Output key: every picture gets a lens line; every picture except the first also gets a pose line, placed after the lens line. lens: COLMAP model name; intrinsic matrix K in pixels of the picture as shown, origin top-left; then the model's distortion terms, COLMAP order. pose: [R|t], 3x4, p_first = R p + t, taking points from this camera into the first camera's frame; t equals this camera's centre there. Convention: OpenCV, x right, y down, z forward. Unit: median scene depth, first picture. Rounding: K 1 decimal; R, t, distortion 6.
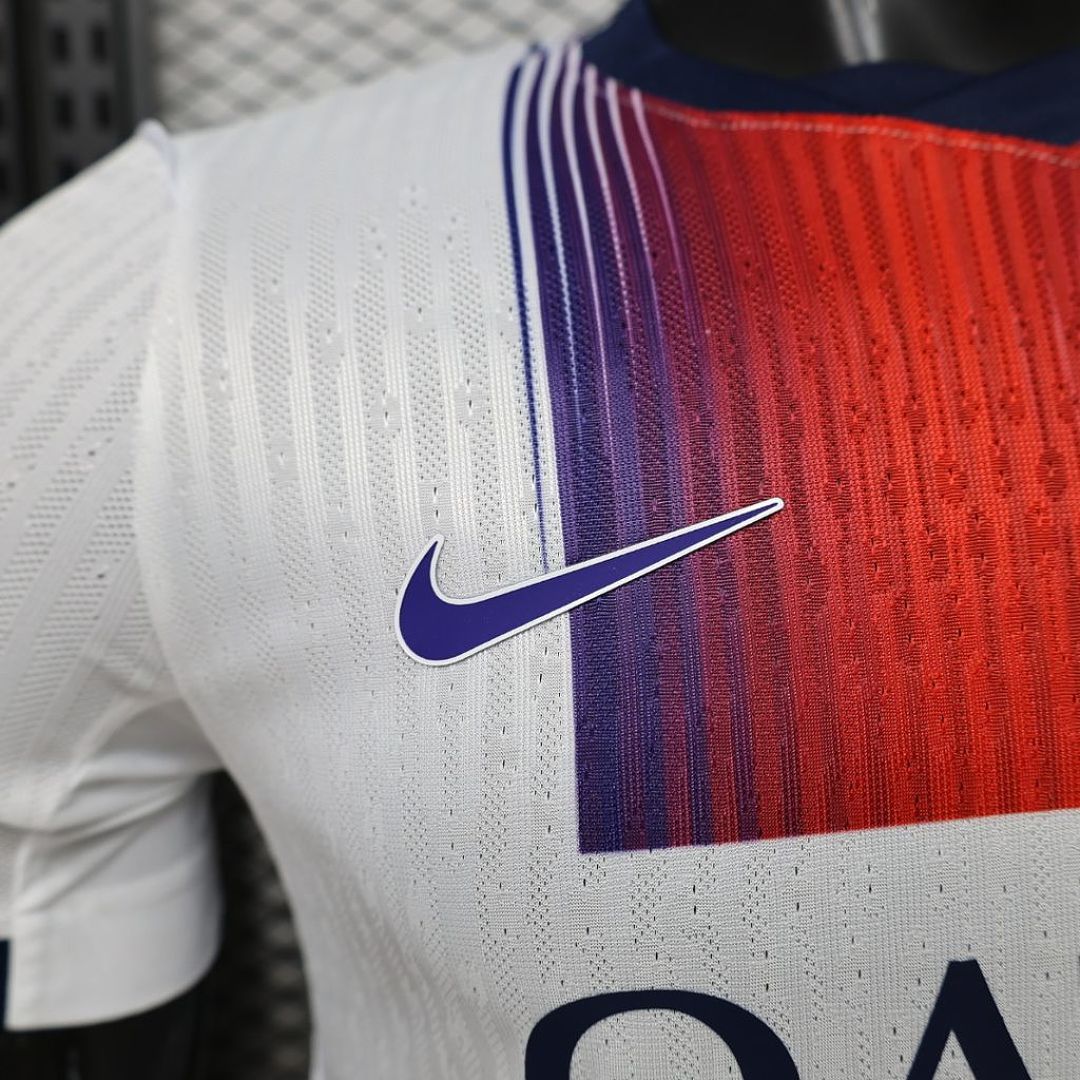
lens RADIAL K [[1157.5, 0, 542.8], [0, 1157.5, 547.3], [0, 0, 1]] dist [-0.000739, 0.000000]
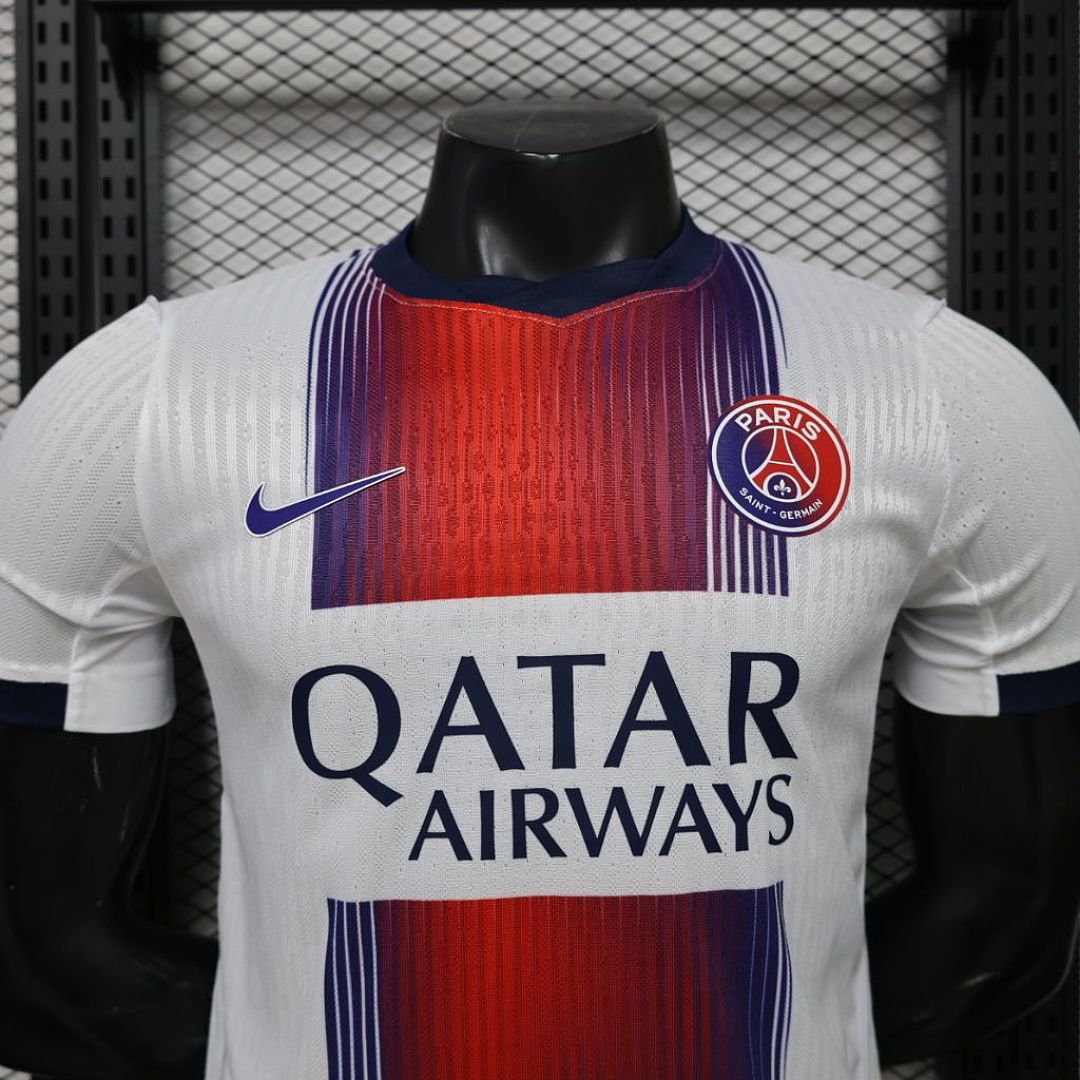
lens RADIAL K [[1157.5, 0, 542.2], [0, 1157.5, 548.4], [0, 0, 1]] dist [-0.000739, 0.000000]
pose [[0.999726, 0.018210, -0.014705, 0.483794], [-0.019114, 0.997773, -0.063897, 0.248858], [0.013508, 0.064161, 0.997848, -1.250017]]
